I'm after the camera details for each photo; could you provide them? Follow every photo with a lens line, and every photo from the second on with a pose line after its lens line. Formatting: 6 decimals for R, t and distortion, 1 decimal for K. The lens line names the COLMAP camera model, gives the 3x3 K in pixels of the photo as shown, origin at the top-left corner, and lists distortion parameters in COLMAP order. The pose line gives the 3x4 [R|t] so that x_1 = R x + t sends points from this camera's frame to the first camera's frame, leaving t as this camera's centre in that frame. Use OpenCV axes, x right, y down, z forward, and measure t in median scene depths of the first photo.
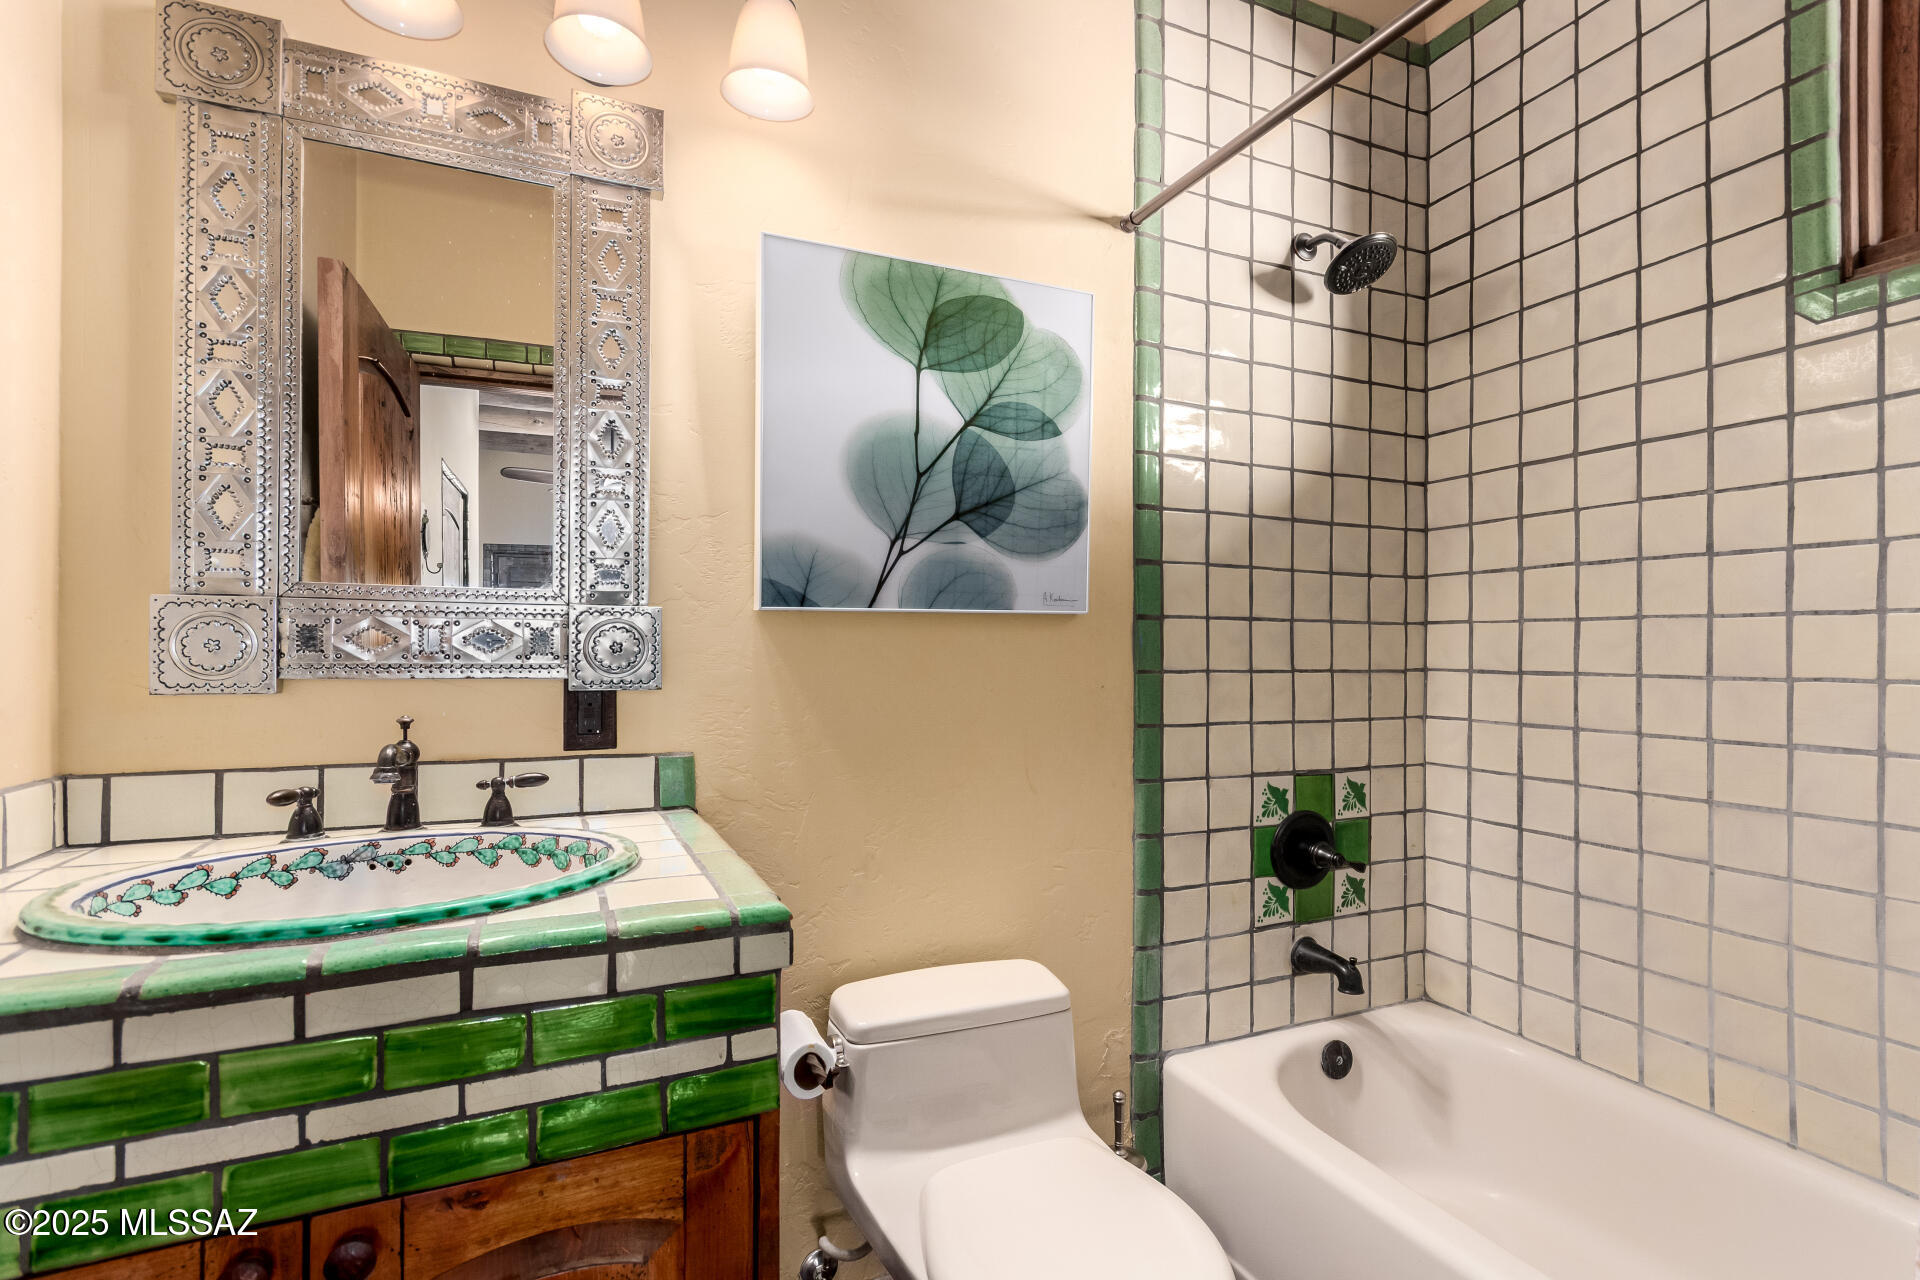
lens RADIAL K [[880.9, 0, 965.3], [0, 880.9, 639.3], [0, 0, 1]] dist [0.005125, -0.000245]
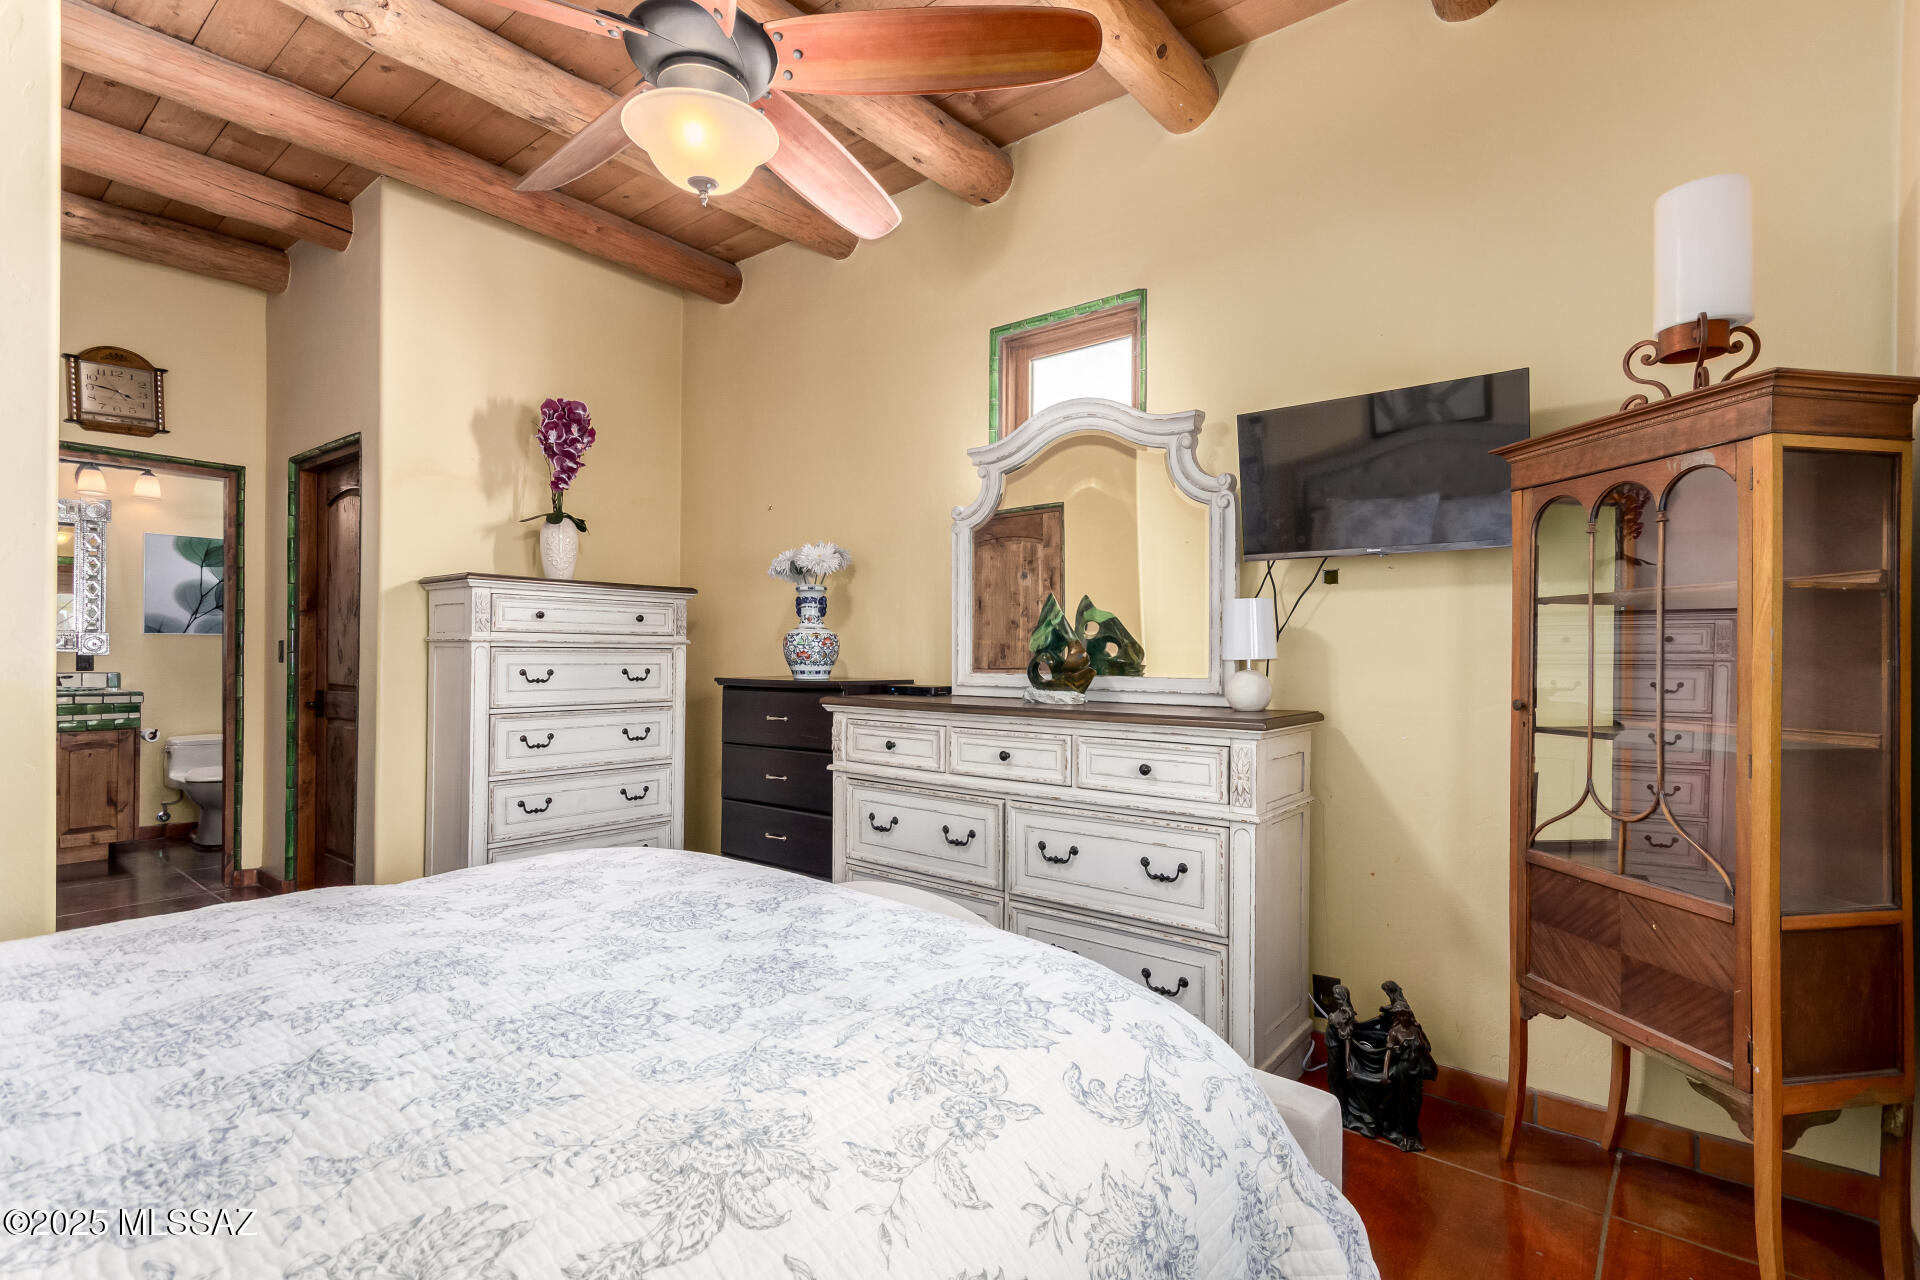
lens RADIAL K [[919.5, 0, 952.0], [0, 919.5, 650.4], [0, 0, 1]] dist [0.003812, -0.000299]
pose [[0.905192, 0.001198, 0.425002, 1.287349], [-0.002424, 0.999994, 0.002344, 0.019207], [-0.424997, -0.003152, 0.905189, -4.248731]]
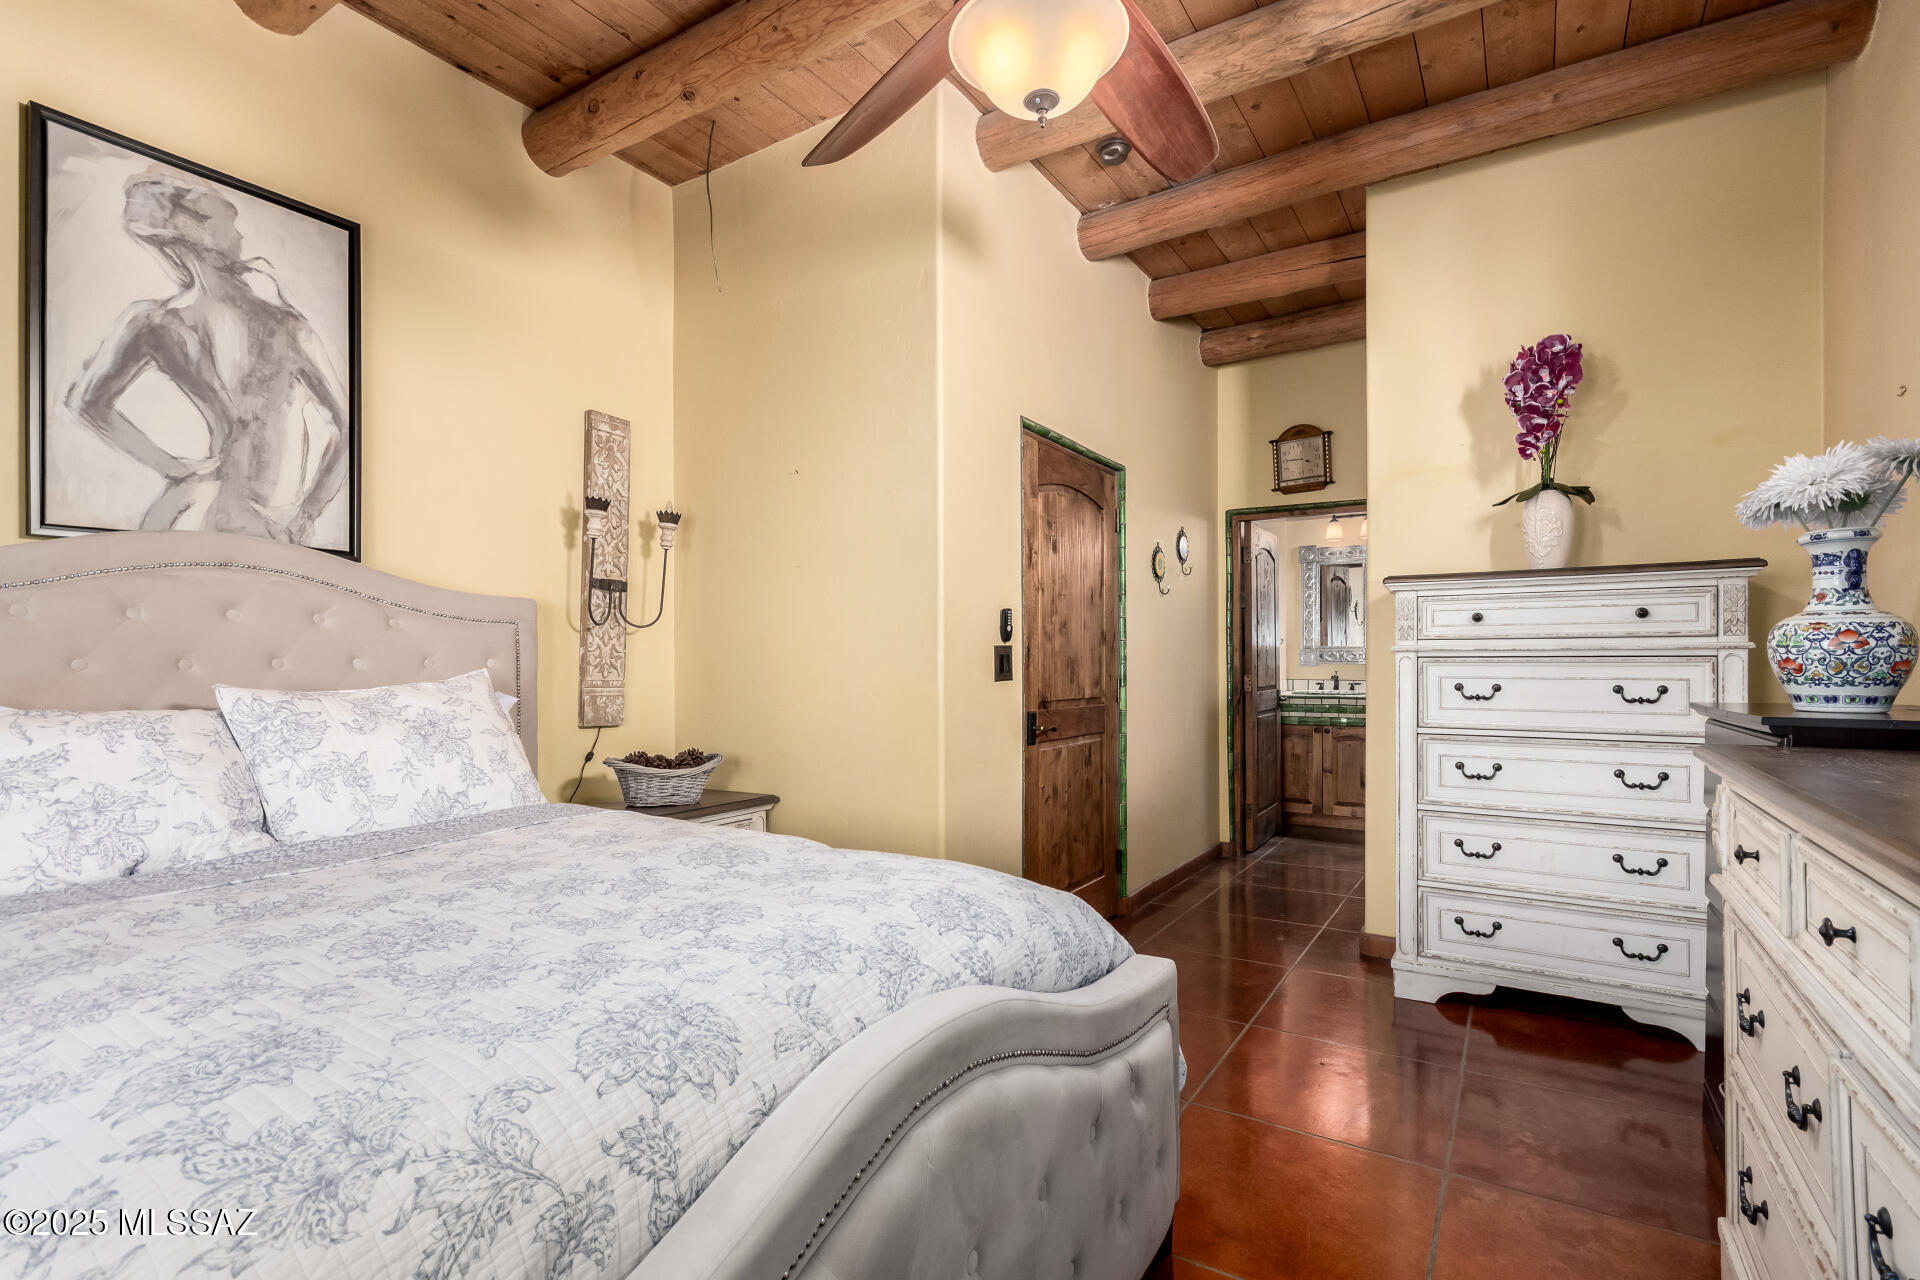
lens RADIAL K [[880.9, 0, 965.4], [0, 880.9, 662.4], [0, 0, 1]] dist [0.005125, -0.000245]
pose [[0.538860, -0.008010, -0.842357, 2.451907], [0.010493, 0.999941, -0.002796, 0.025627], [0.842330, -0.007333, 0.538912, -3.487030]]
